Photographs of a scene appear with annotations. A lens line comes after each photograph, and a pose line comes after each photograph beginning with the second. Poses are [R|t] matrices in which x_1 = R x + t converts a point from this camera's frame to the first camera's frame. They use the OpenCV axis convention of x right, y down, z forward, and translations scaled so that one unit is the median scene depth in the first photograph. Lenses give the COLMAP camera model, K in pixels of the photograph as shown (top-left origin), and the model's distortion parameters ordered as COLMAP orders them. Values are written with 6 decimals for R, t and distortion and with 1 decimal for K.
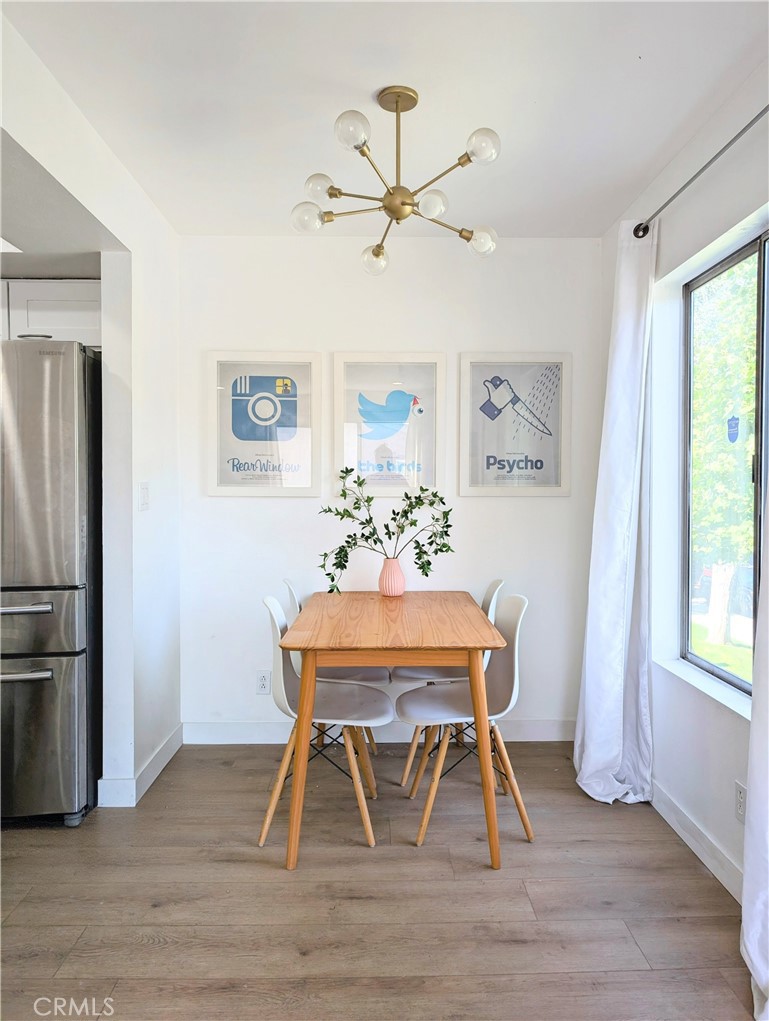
lens RADIAL K [[734.2, 0, 387.9], [0, 734.2, 504.2], [0, 0, 1]] dist [0.039167, -0.035352]
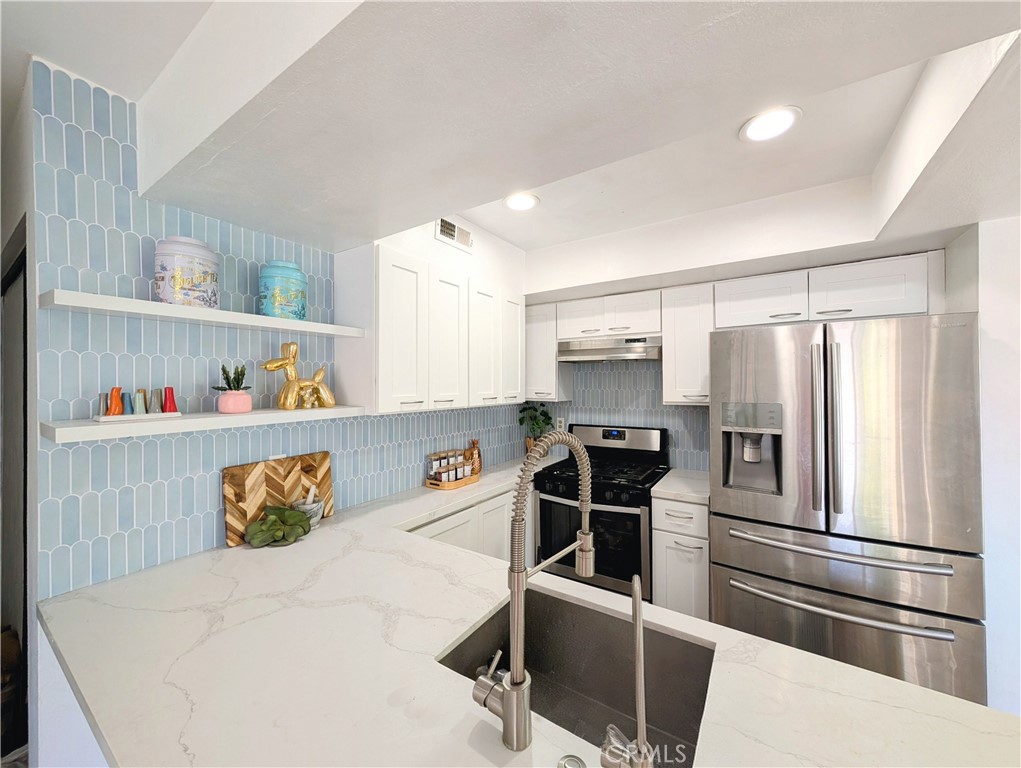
lens RADIAL K [[384.7, 0, 514.0], [0, 384.7, 383.5], [0, 0, 1]] dist [0.001687, 0.000130]
pose [[0.822470, -0.005890, -0.568777, -0.593523], [-0.004046, 0.999861, -0.016205, -0.101663], [0.568794, 0.015629, 0.822332, 0.188655]]
